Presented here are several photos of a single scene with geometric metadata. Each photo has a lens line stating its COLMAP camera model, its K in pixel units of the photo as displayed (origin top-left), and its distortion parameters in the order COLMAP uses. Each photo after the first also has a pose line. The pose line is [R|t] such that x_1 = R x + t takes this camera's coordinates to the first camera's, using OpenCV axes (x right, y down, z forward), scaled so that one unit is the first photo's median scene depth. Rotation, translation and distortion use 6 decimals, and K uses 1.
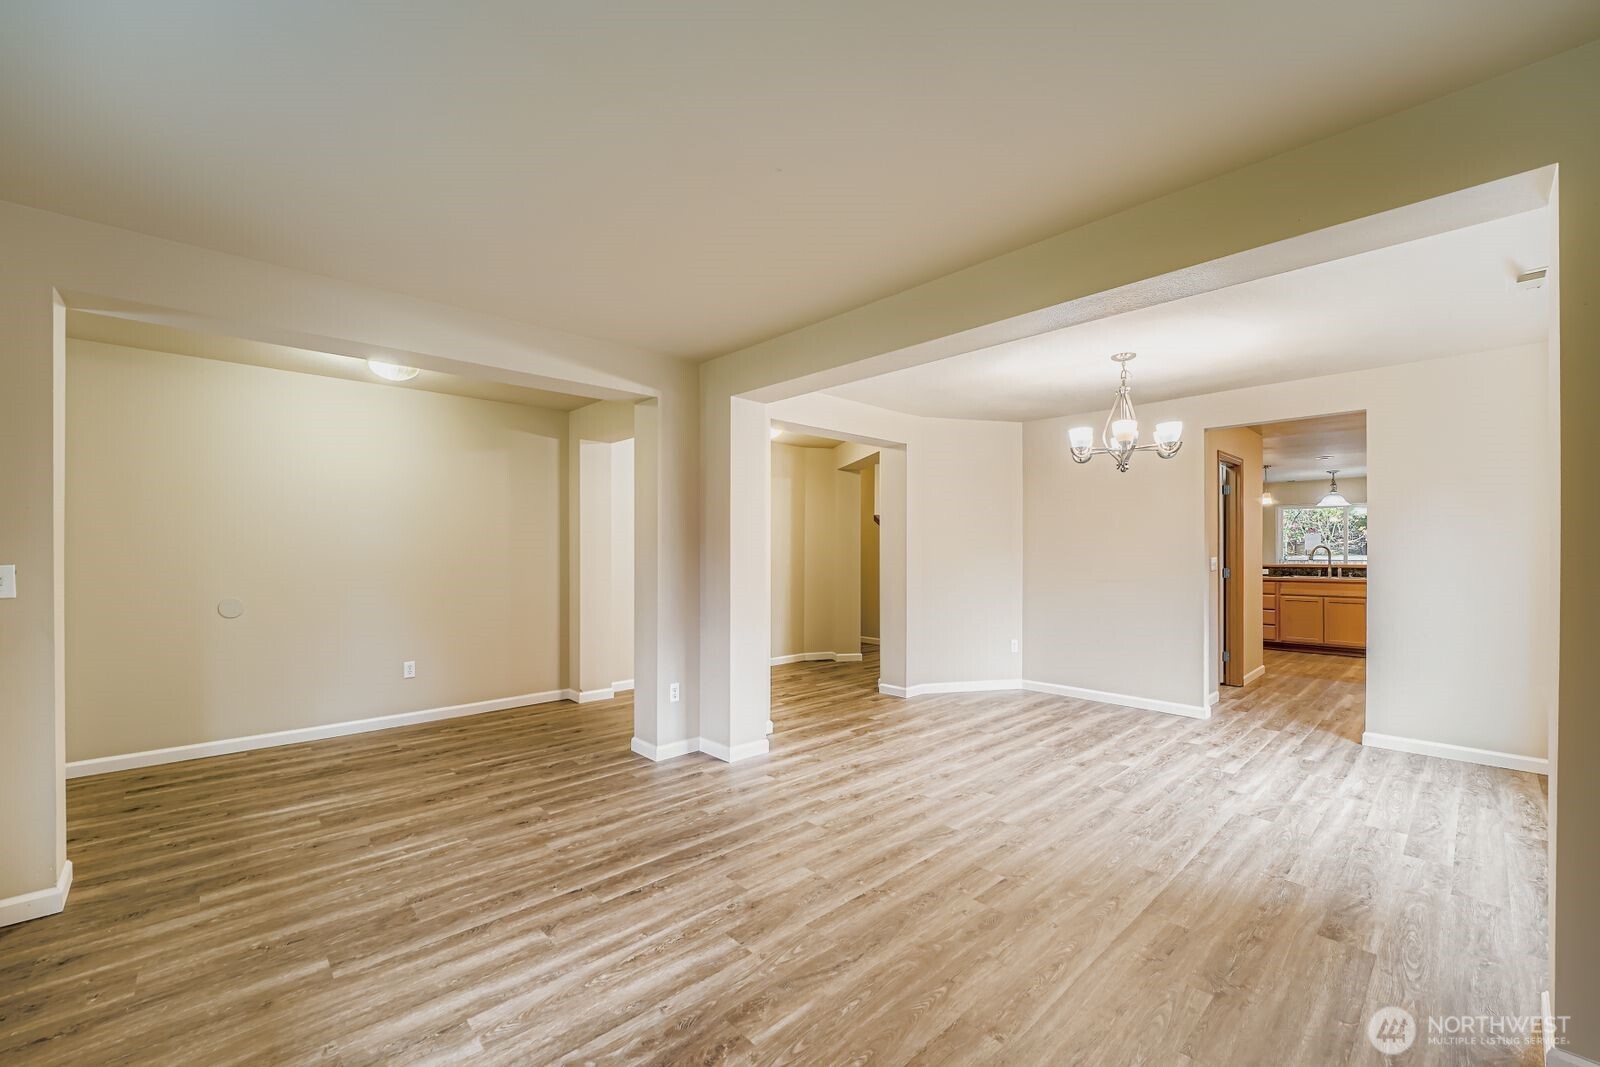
lens RADIAL K [[644.6, 0, 799.5], [0, 644.6, 551.1], [0, 0, 1]] dist [-0.003507, 0.000195]
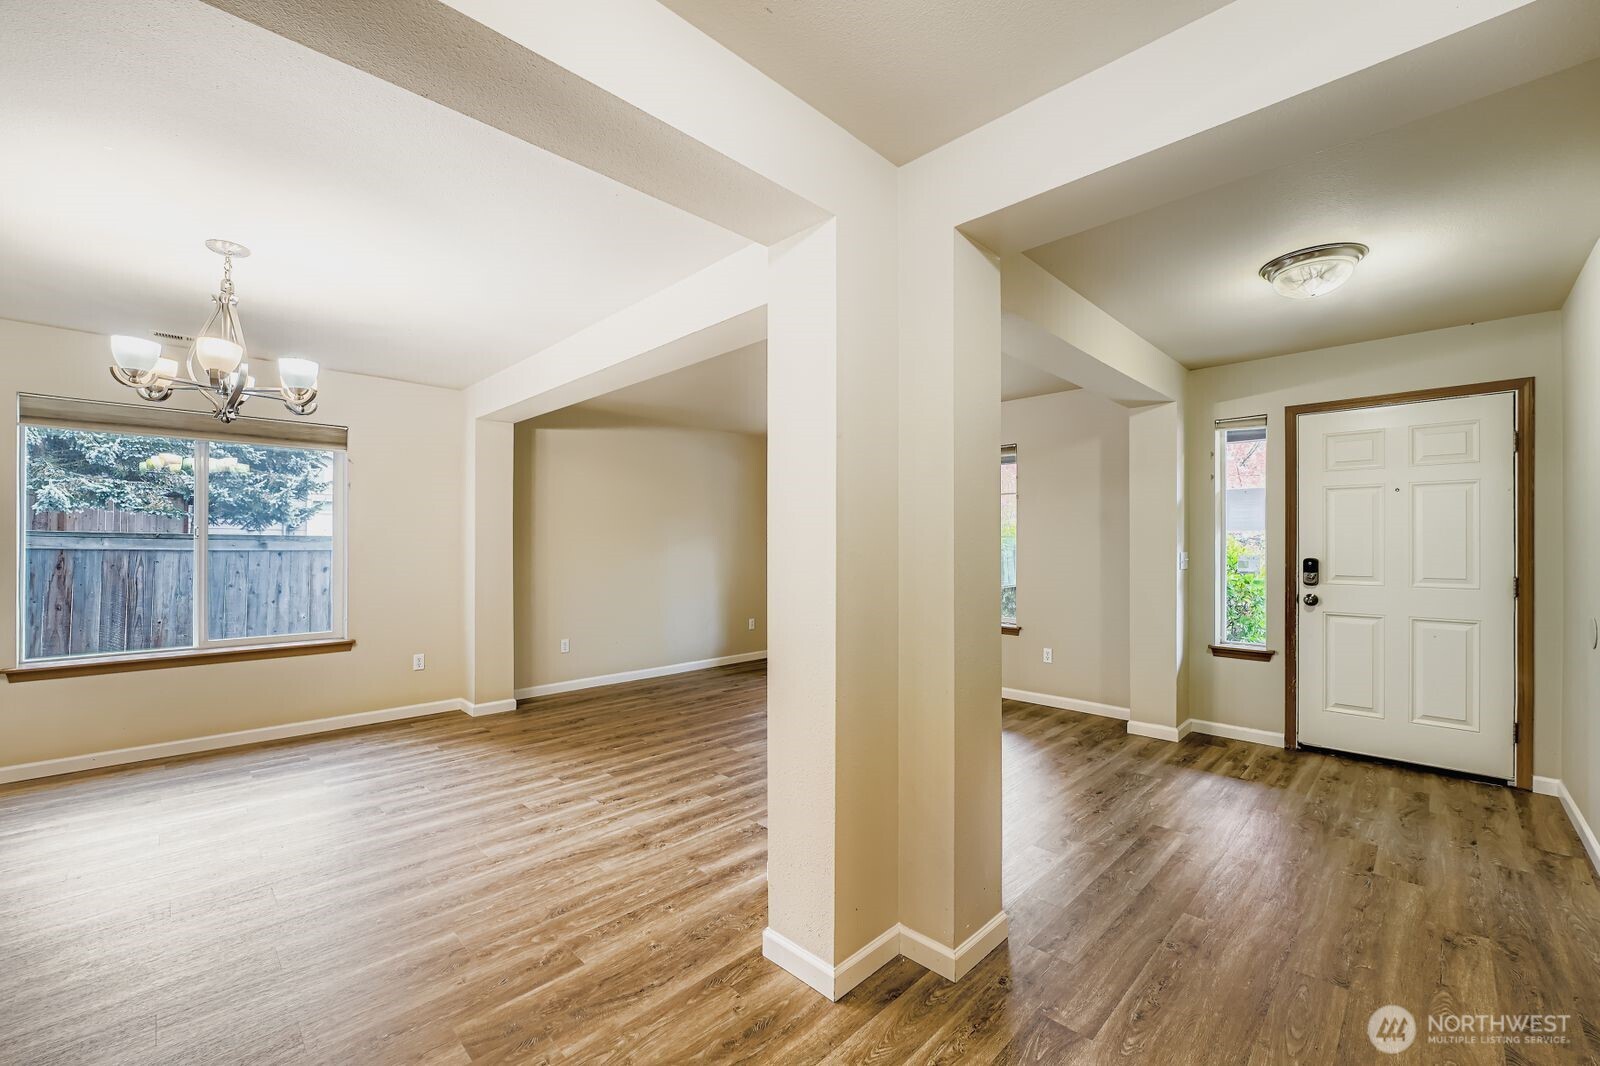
lens RADIAL K [[639.8, 0, 798.4], [0, 639.8, 539.6], [0, 0, 1]] dist [-0.001399, -0.000156]
pose [[-0.999575, -0.001380, -0.029126, -0.099785], [-0.001153, 0.999969, -0.007813, -0.001406], [0.029136, -0.007776, -0.999545, 2.726095]]
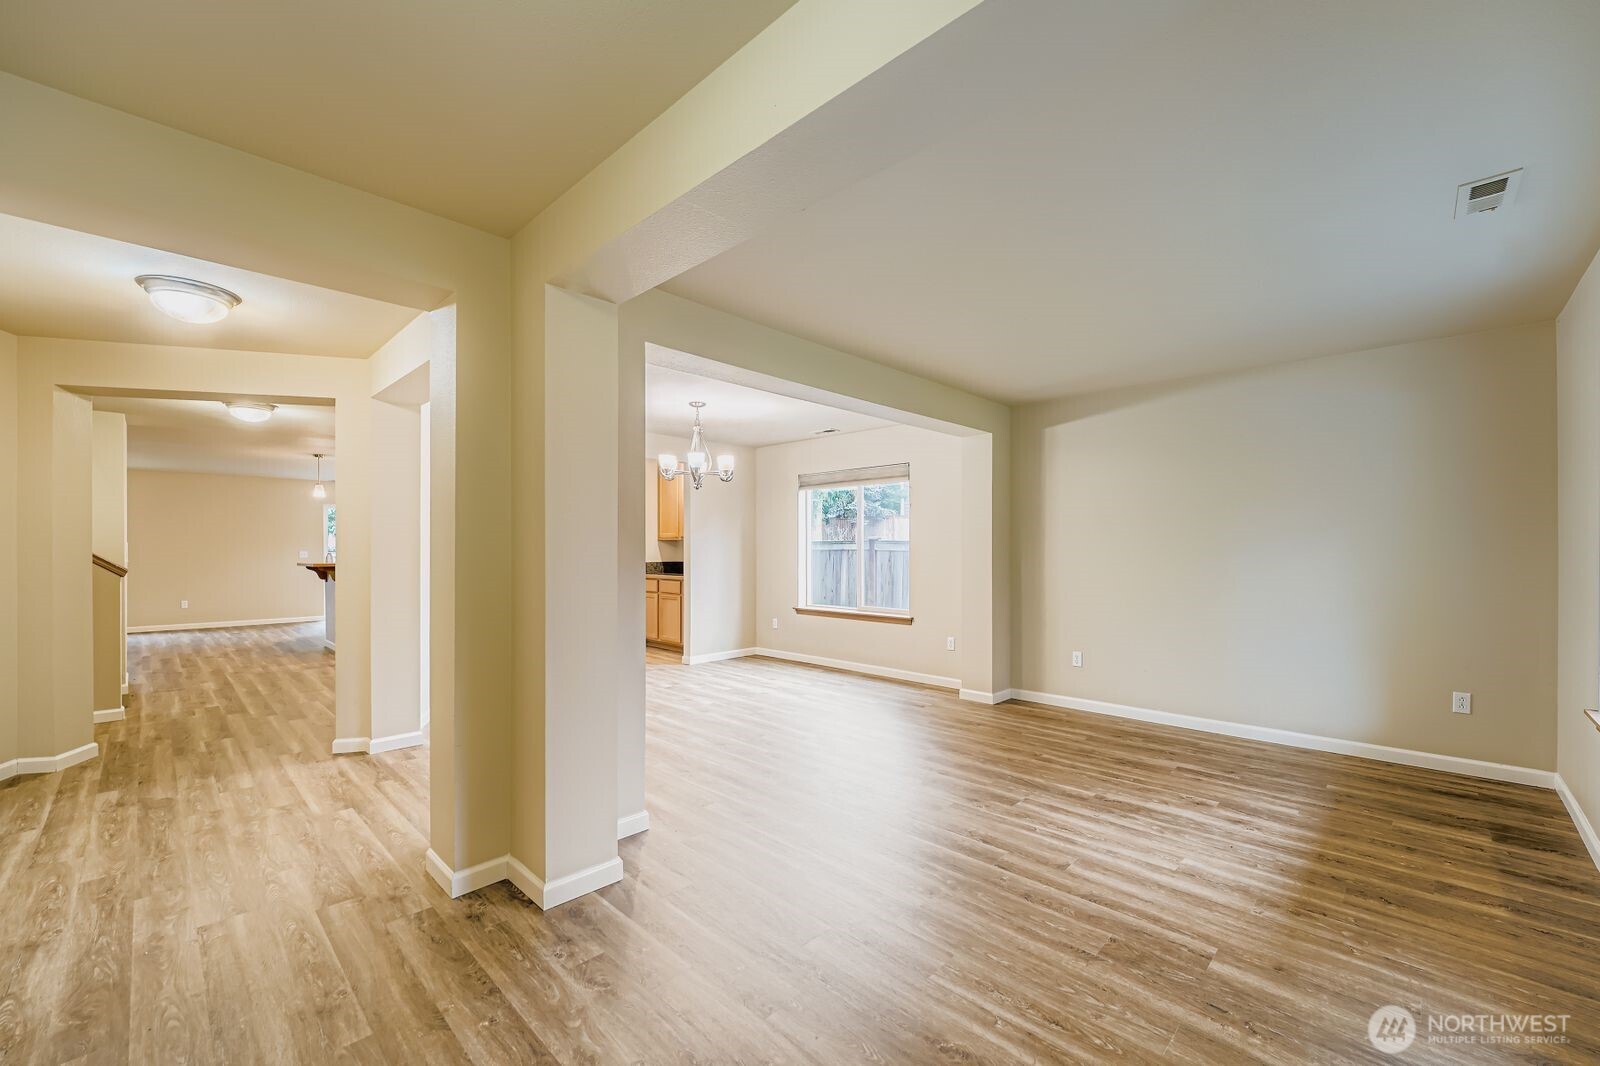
lens RADIAL K [[644.6, 0, 799.5], [0, 644.6, 550.6], [0, 0, 1]] dist [-0.003507, 0.000195]
pose [[-0.043125, -0.002875, 0.999066, -1.397729], [0.000438, 0.999996, 0.002897, 0.003252], [-0.999070, 0.000563, -0.043123, 1.383446]]
